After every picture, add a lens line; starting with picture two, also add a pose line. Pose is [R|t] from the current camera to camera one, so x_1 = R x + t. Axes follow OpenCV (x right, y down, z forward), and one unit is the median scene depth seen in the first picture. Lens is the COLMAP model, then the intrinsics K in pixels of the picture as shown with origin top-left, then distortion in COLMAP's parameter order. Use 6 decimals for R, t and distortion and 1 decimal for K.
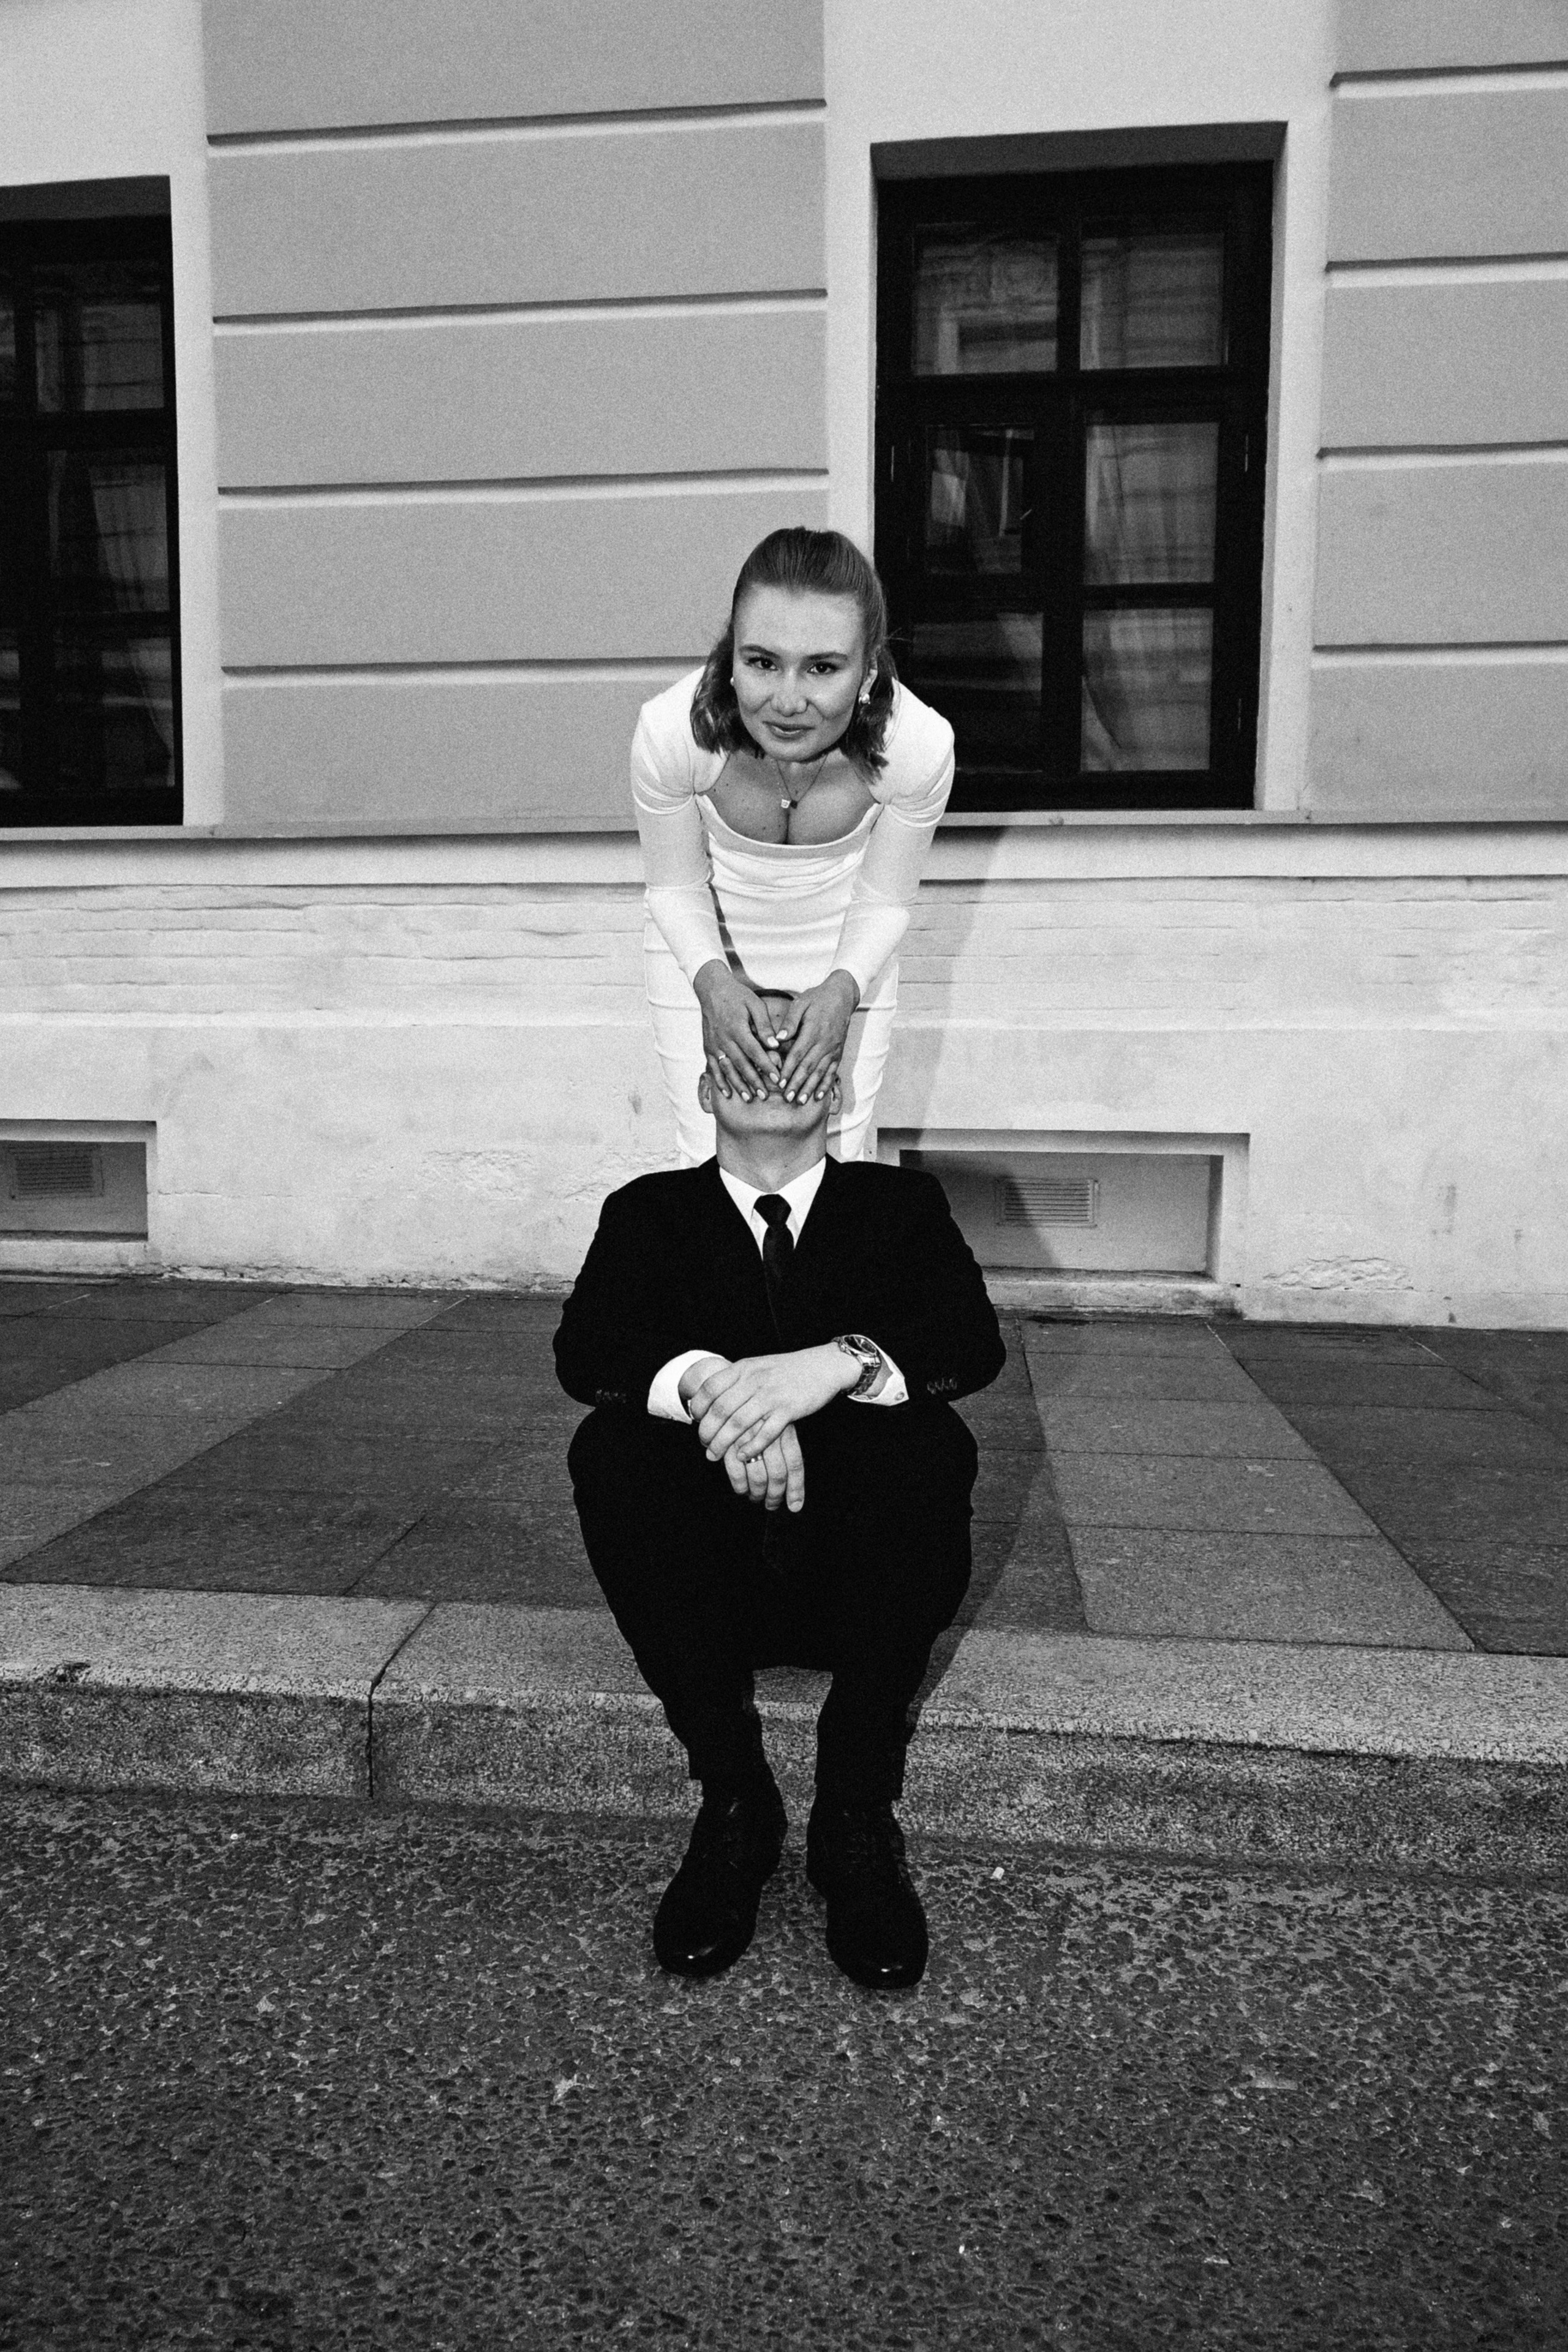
lens RADIAL K [[1785.1, 0, 784.7], [0, 1785.1, 1183.3], [0, 0, 1]] dist [-0.001673, -0.000166]
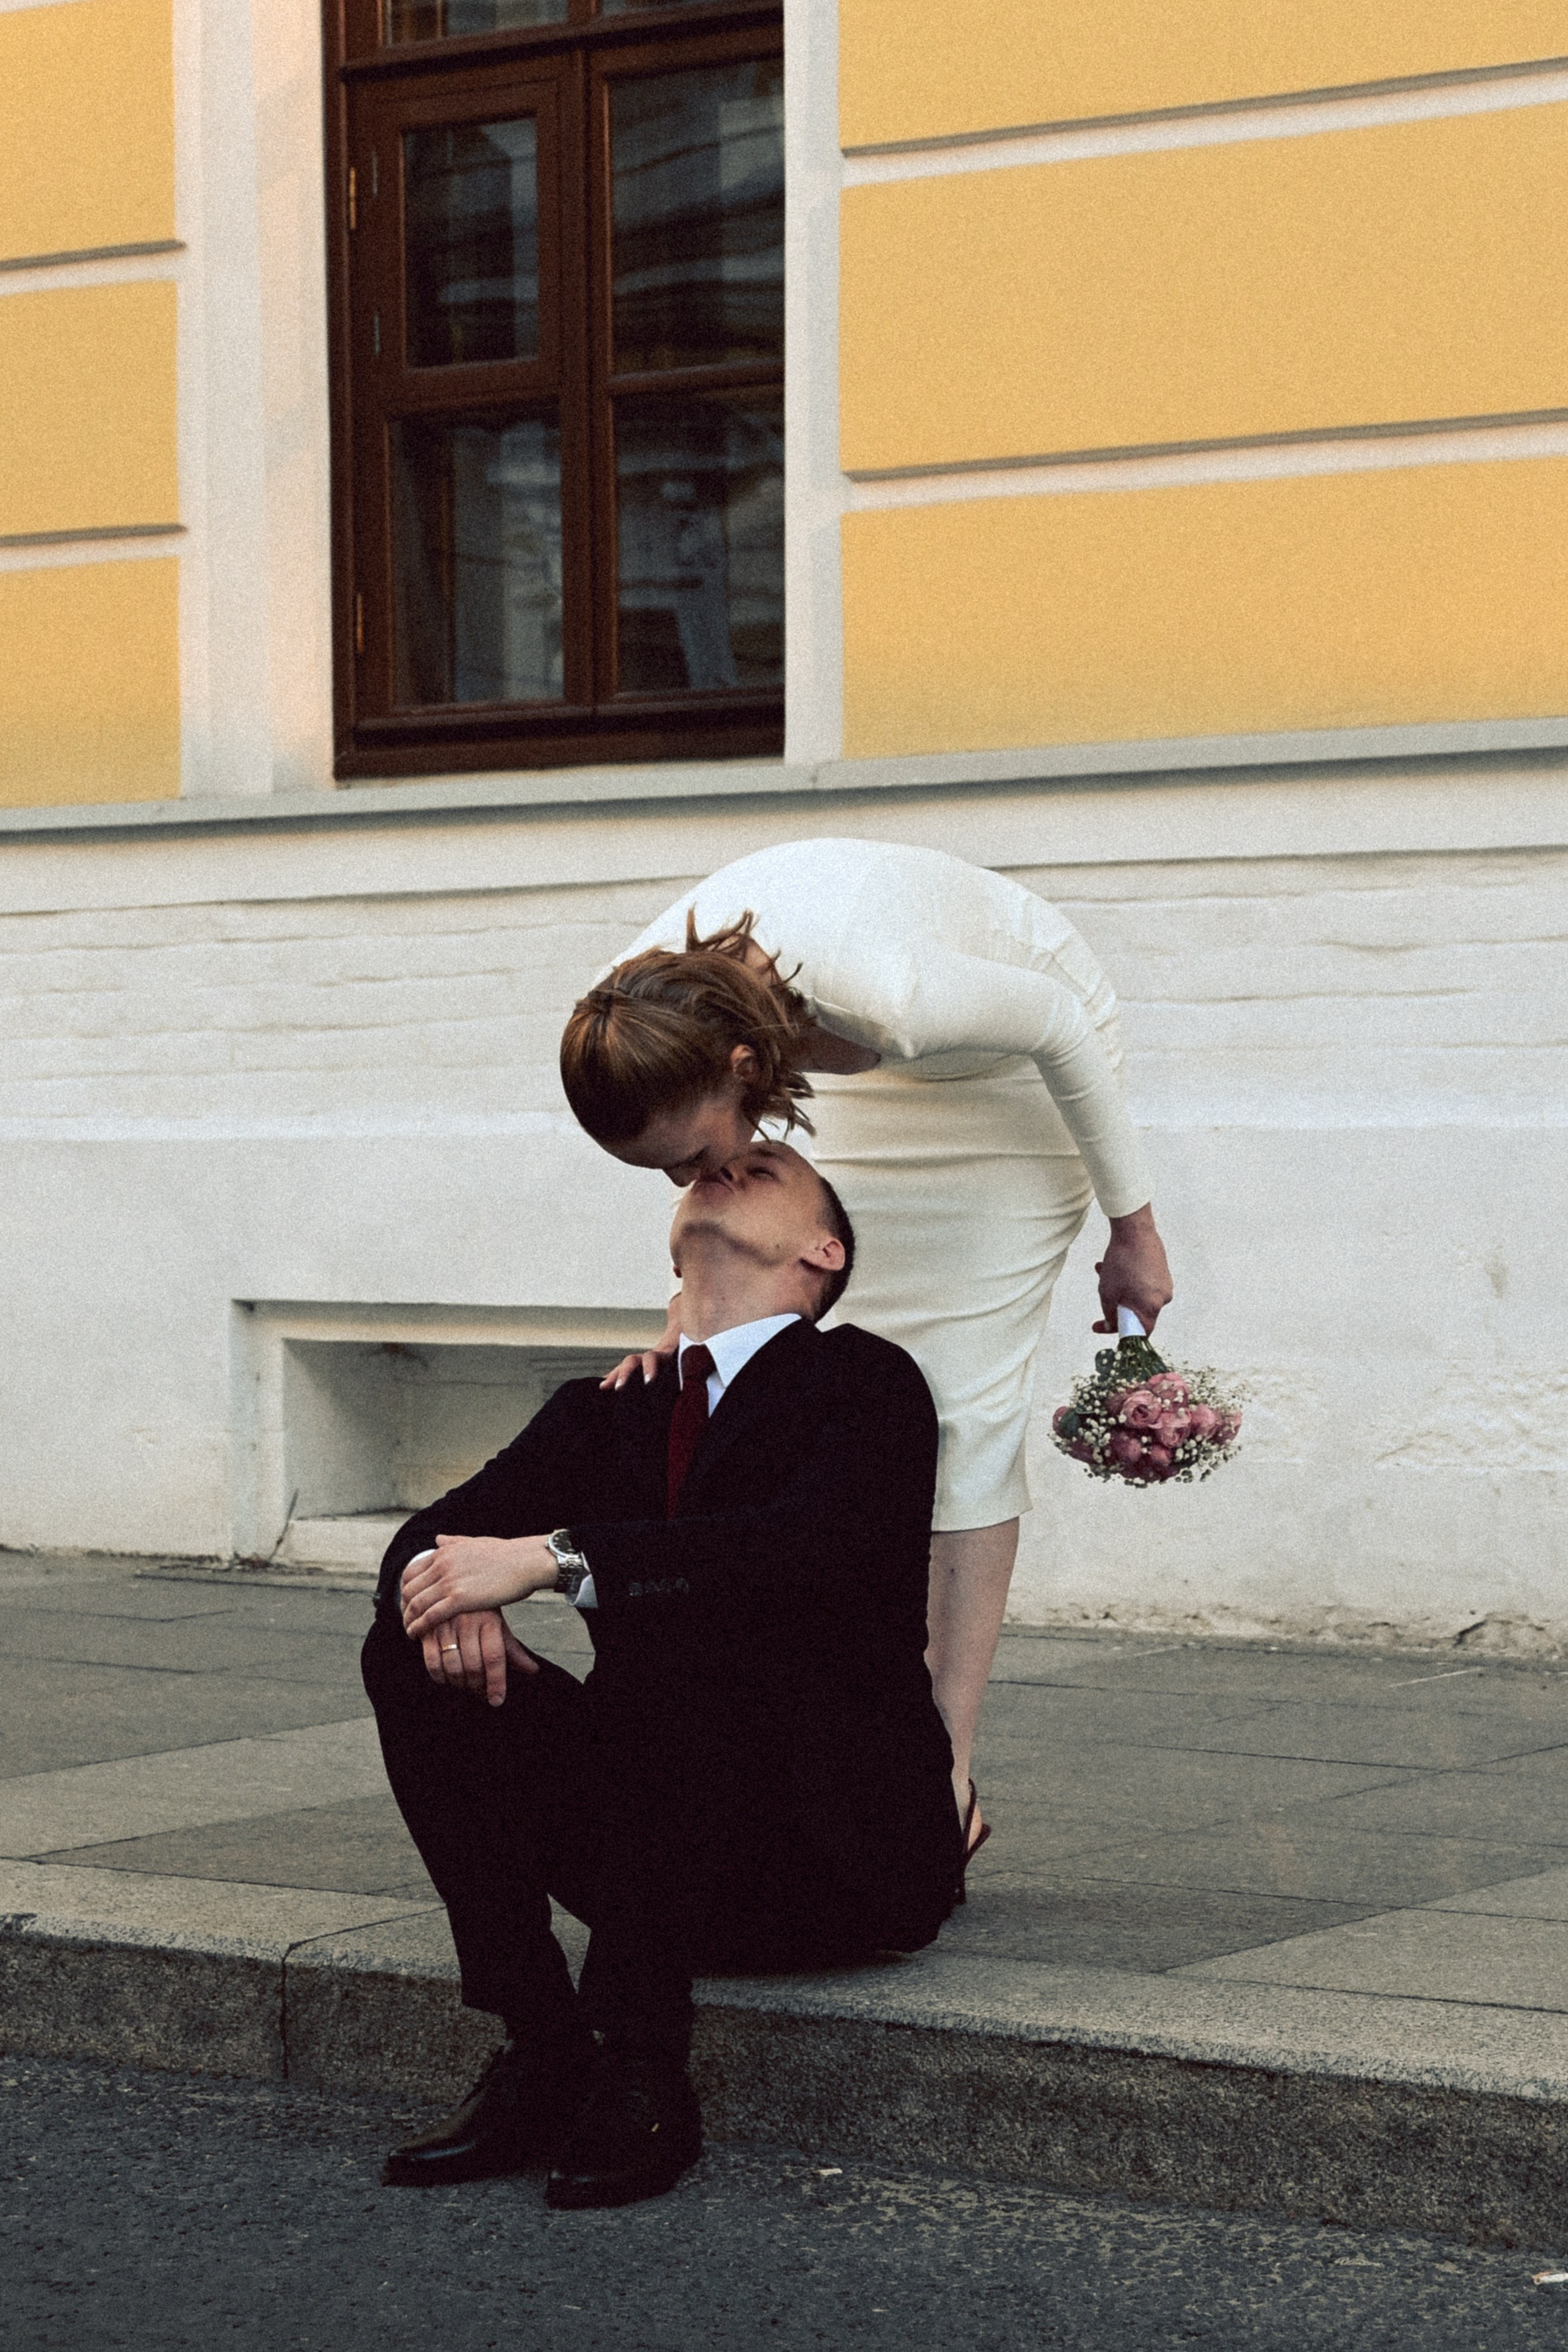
lens RADIAL K [[5438.3, 0, 783.8], [0, 5438.3, 1172.2], [0, 0, 1]] dist [-0.201207, 0.000000]
pose [[0.882172, -0.009118, -0.470840, 1.228844], [-0.021513, 0.997989, -0.059633, 0.058695], [0.470436, 0.062735, 0.880201, -1.225313]]
